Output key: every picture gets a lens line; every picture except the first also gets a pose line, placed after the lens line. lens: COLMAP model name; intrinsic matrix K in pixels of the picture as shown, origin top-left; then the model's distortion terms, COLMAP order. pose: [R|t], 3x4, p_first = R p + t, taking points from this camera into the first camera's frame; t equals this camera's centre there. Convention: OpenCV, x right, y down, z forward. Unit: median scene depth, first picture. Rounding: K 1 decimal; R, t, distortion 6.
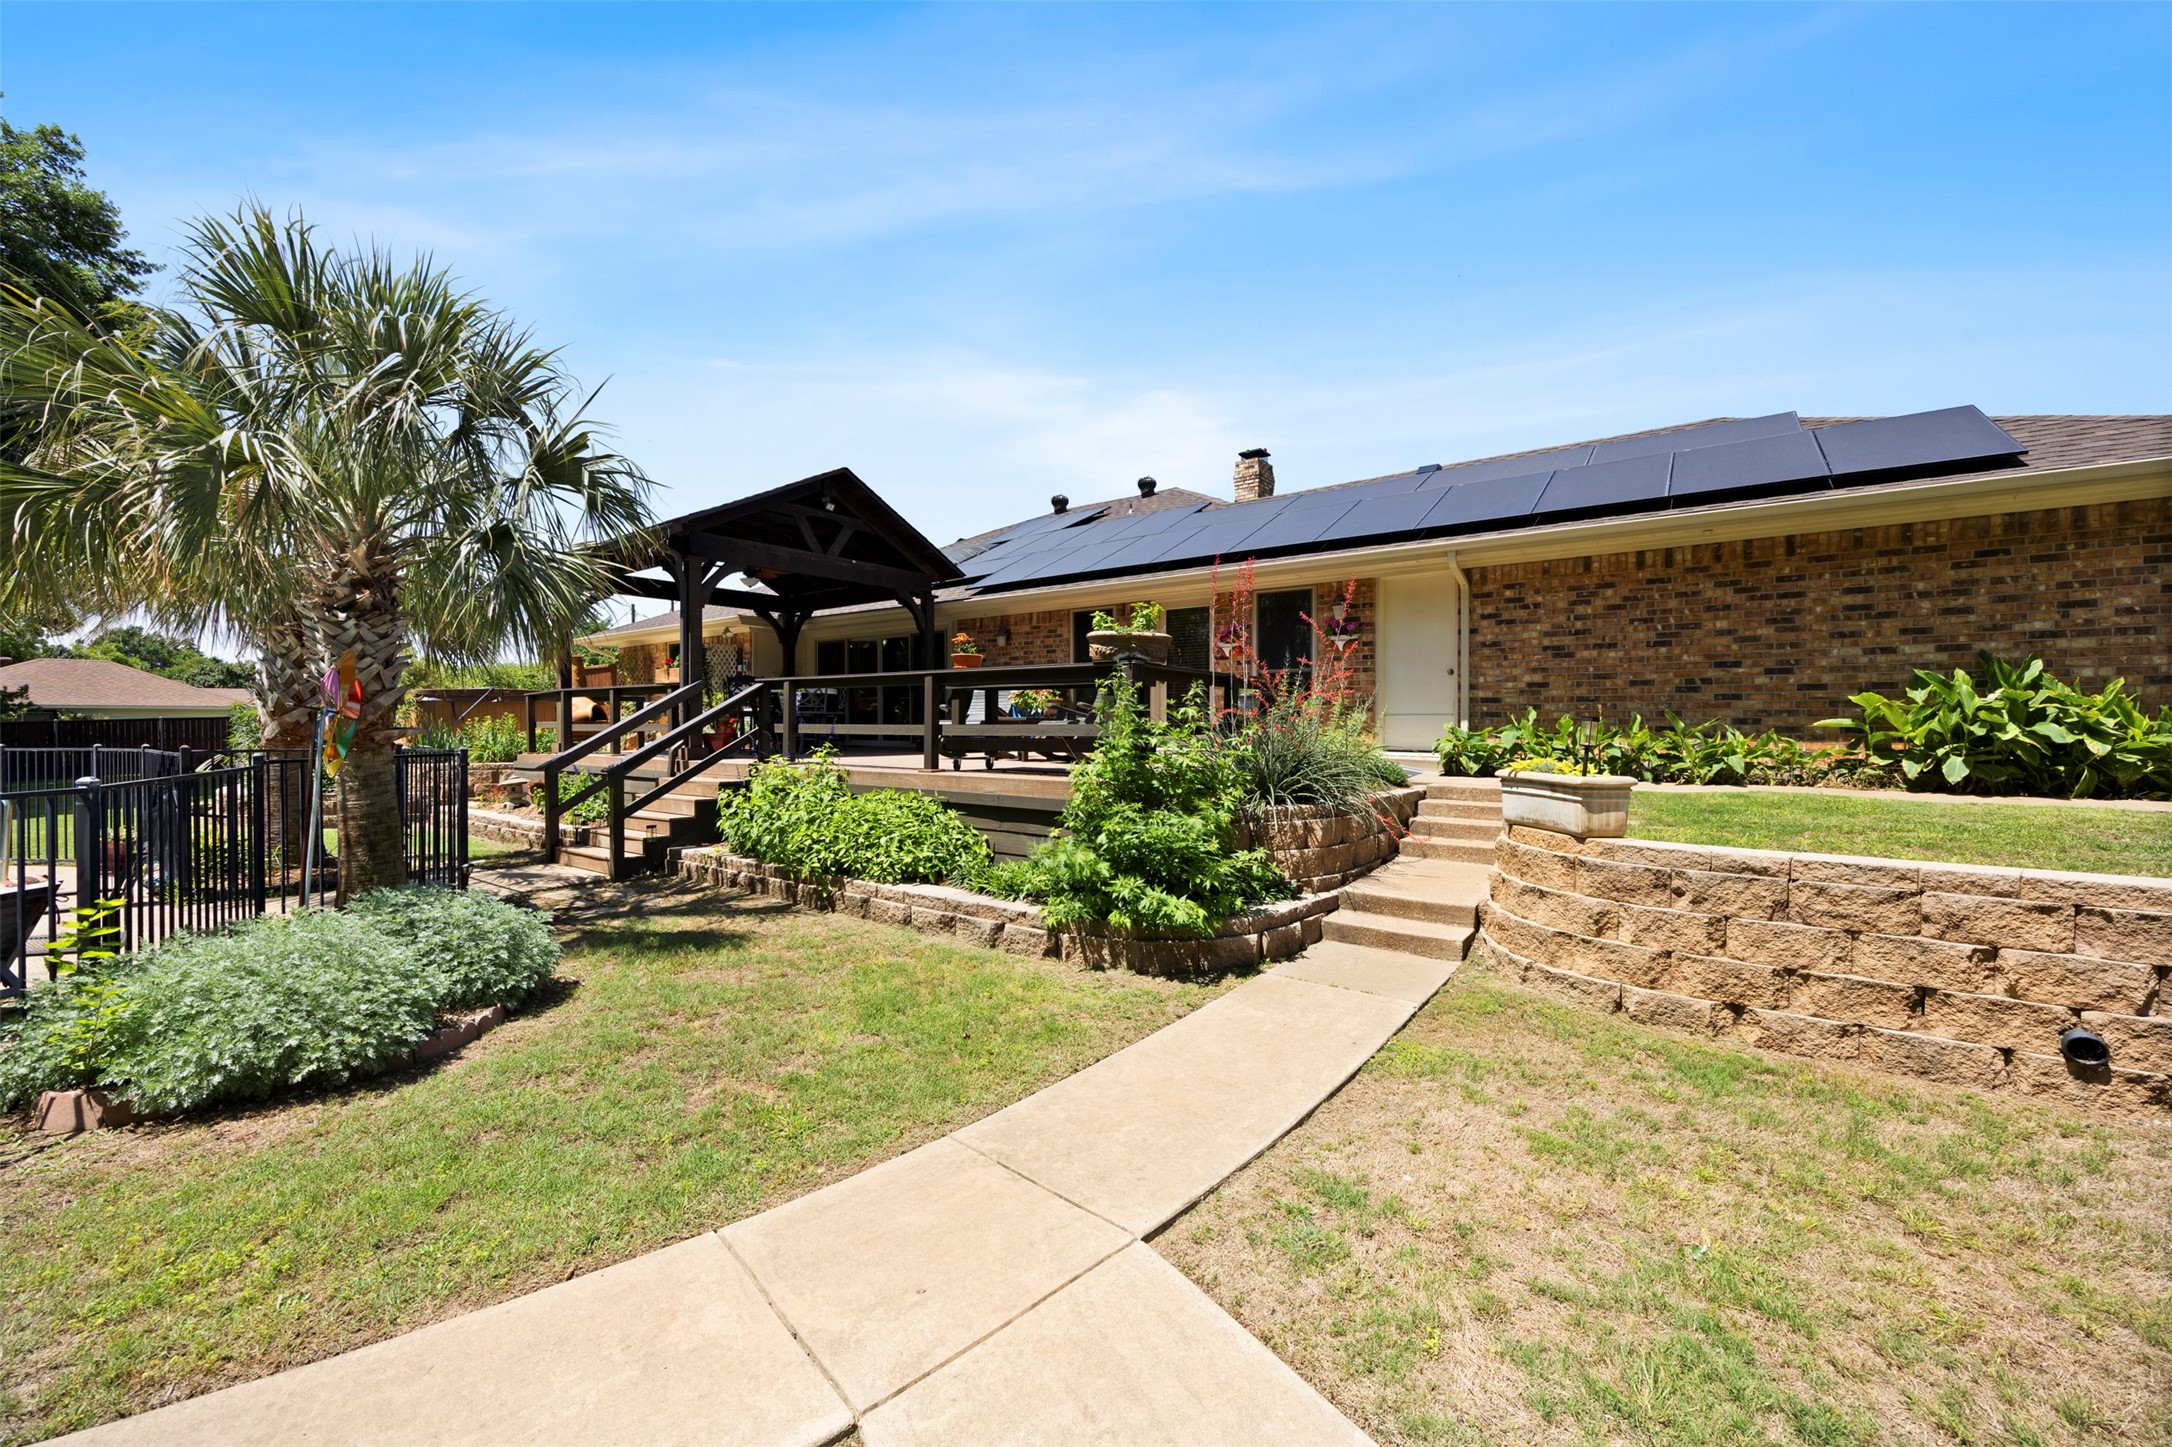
lens RADIAL K [[831.4, 0, 1083.2], [0, 831.4, 731.1], [0, 0, 1]] dist [-0.004037, 0.000183]
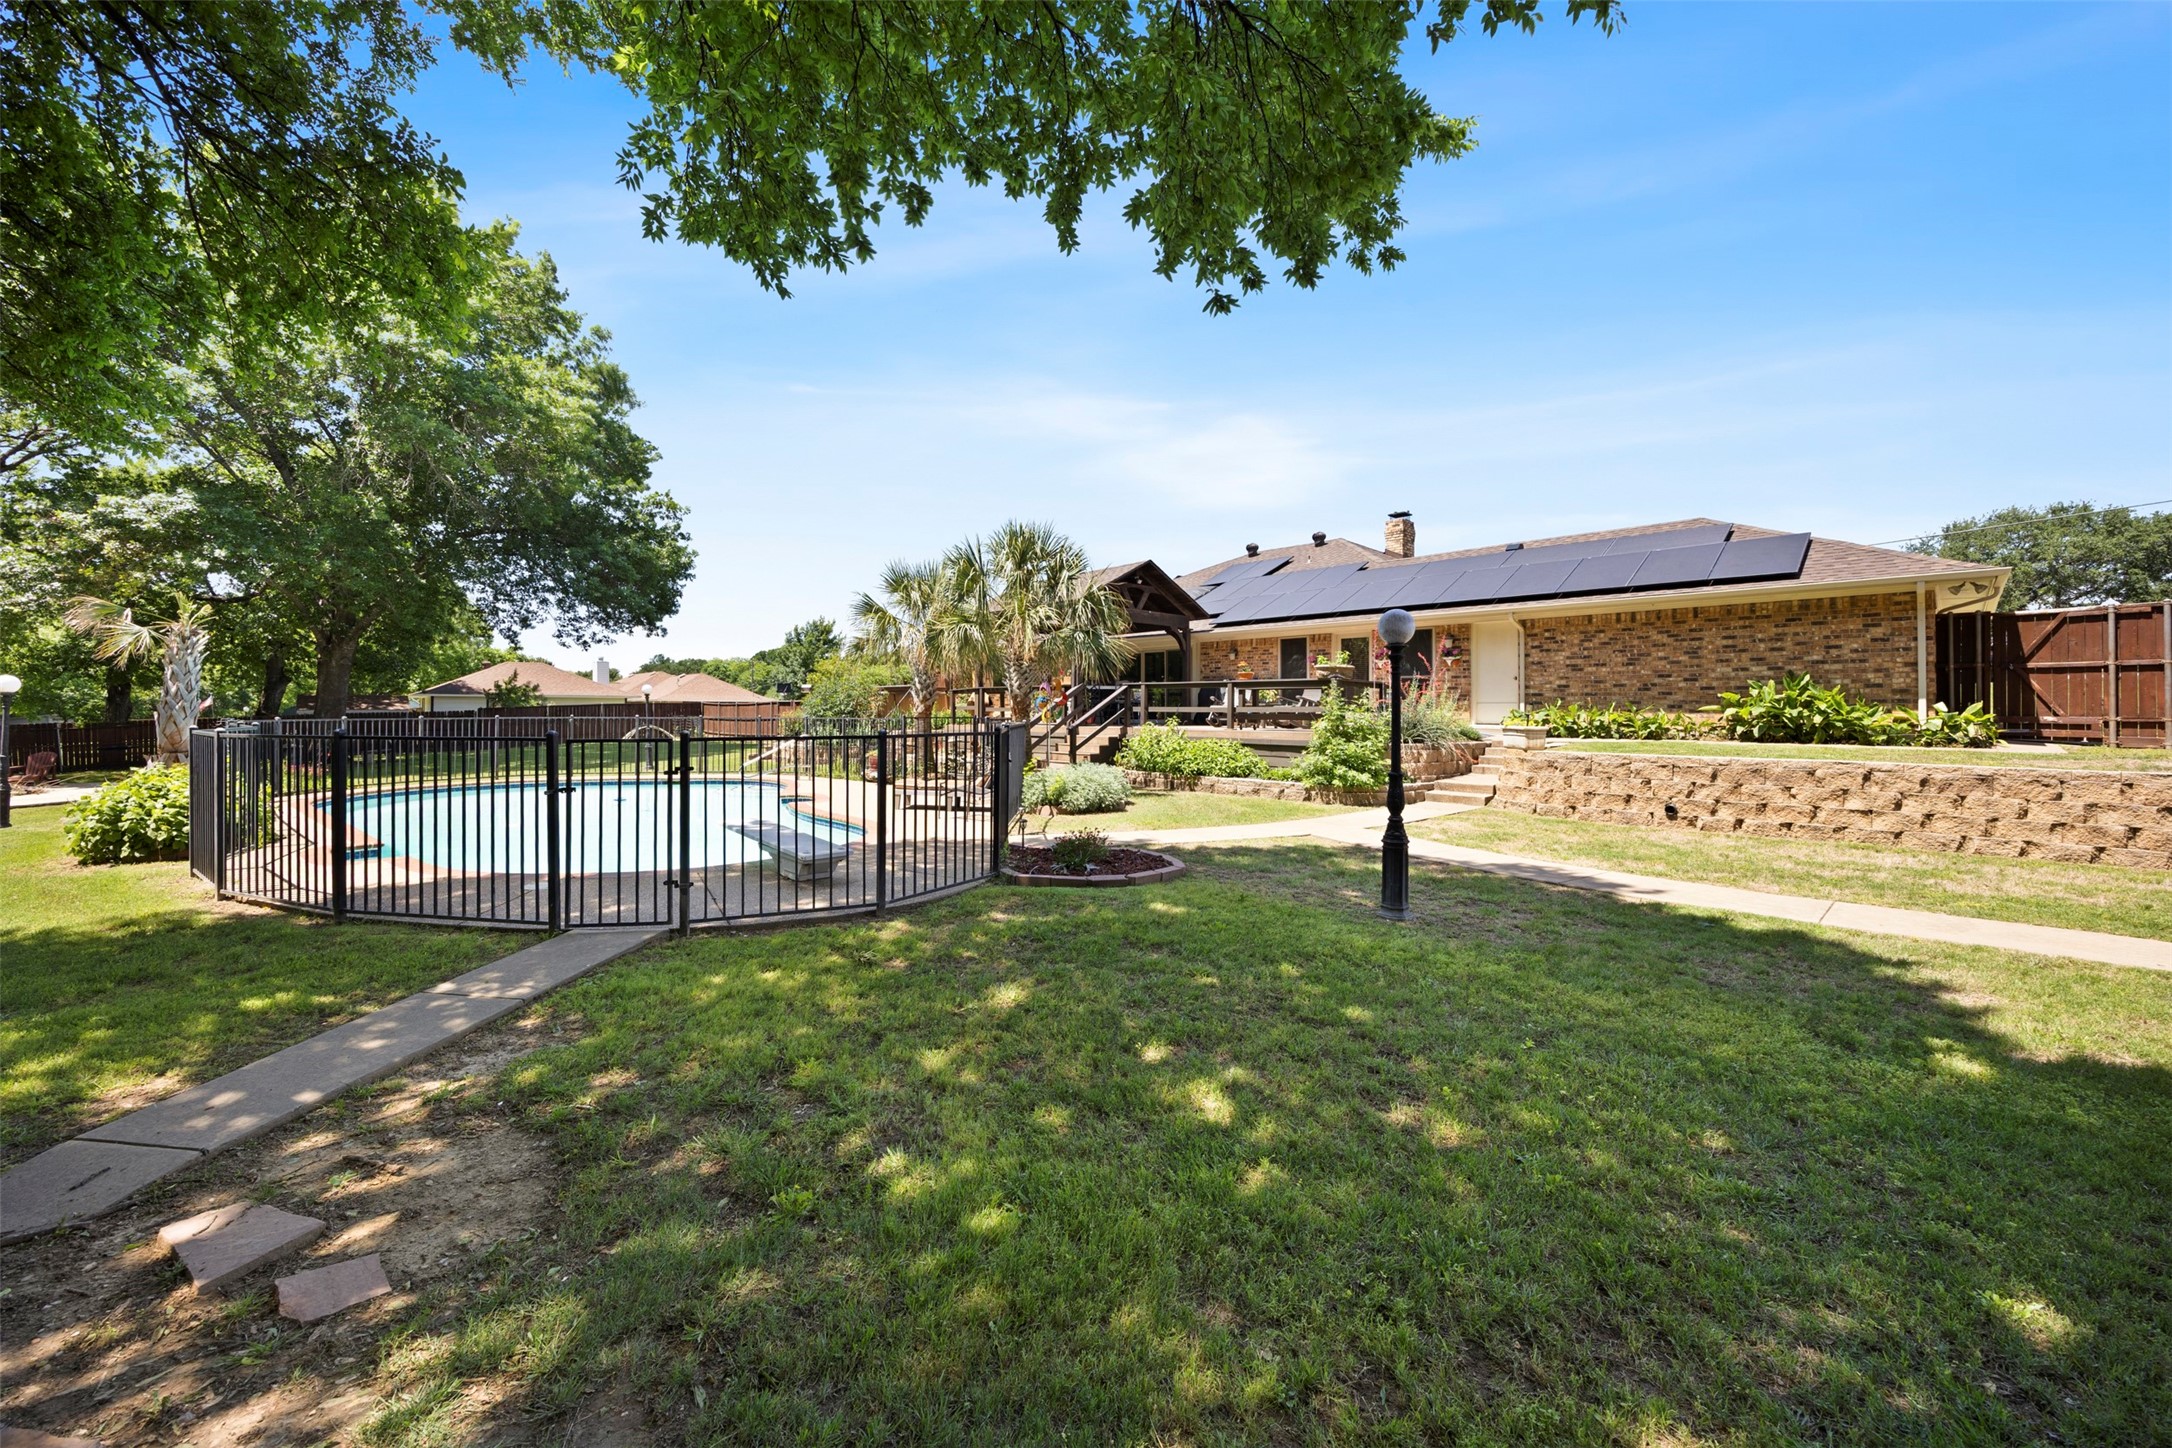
lens RADIAL K [[831.4, 0, 1088.6], [0, 831.4, 703.2], [0, 0, 1]] dist [-0.004037, 0.000183]
pose [[0.986654, 0.002611, -0.162813, -0.213319], [-0.005985, 0.999777, -0.020238, 0.029307], [0.162724, 0.020942, 0.986449, -1.184584]]
